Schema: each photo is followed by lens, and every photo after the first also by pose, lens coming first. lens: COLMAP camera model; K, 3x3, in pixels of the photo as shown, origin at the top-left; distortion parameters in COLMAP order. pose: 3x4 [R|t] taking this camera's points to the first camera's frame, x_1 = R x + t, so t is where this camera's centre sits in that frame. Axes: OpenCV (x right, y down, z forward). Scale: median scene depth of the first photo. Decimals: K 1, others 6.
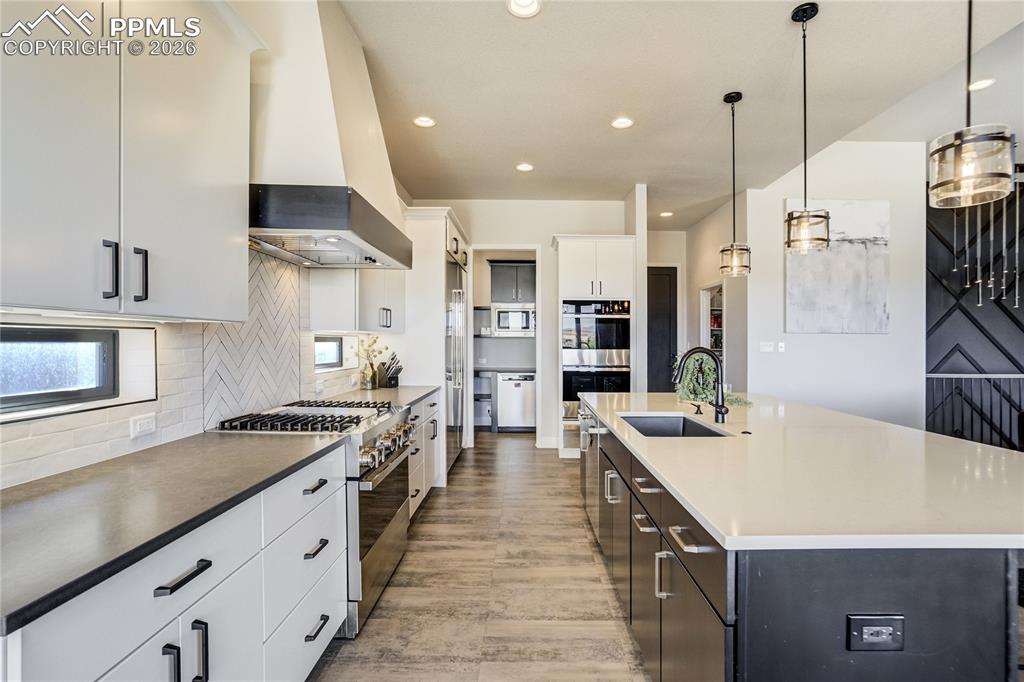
lens RADIAL K [[497.7, 0, 512.0], [0, 497.7, 341.0], [0, 0, 1]] dist [-0.048408, 0.000612]
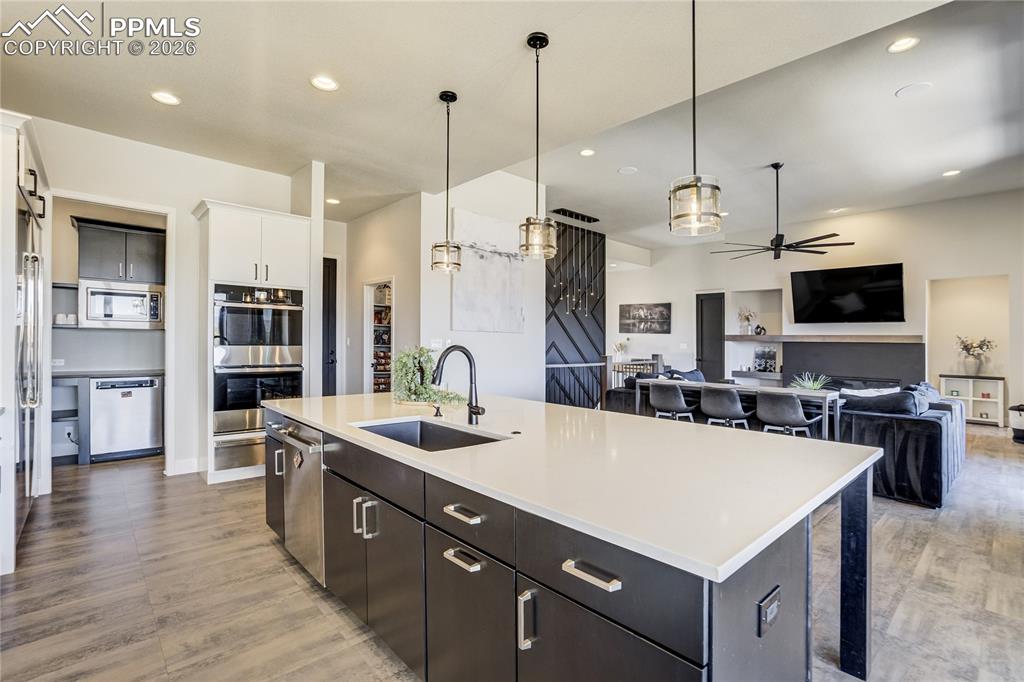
lens RADIAL K [[478.9, 0, 536.1], [0, 478.9, 336.5], [0, 0, 1]] dist [-0.047289, 0.013974]
pose [[0.702230, 0.010645, 0.711871, -0.069475], [-0.011559, 0.999927, -0.003551, -0.001354], [-0.711857, -0.005735, 0.702301, 0.114645]]
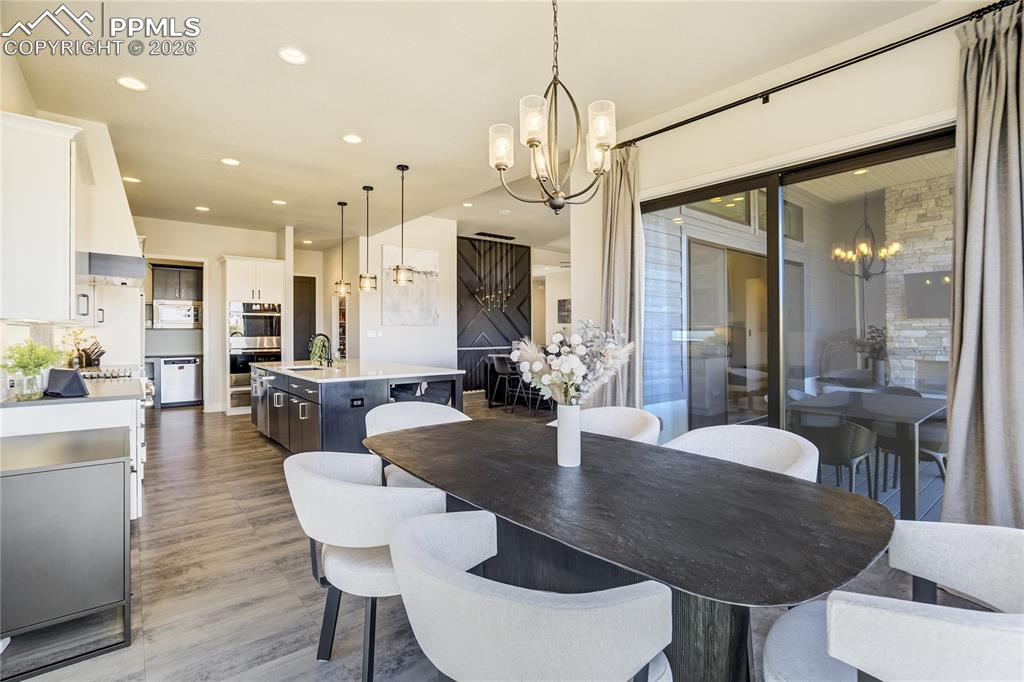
lens RADIAL K [[477.7, 0, 509.9], [0, 477.7, 322.1], [0, 0, 1]] dist [-0.001780, -0.000027]
pose [[0.768647, 0.003483, 0.639664, -0.153215], [0.007302, 0.999872, -0.014219, -0.000792], [-0.639632, 0.015601, 0.768523, -0.550319]]
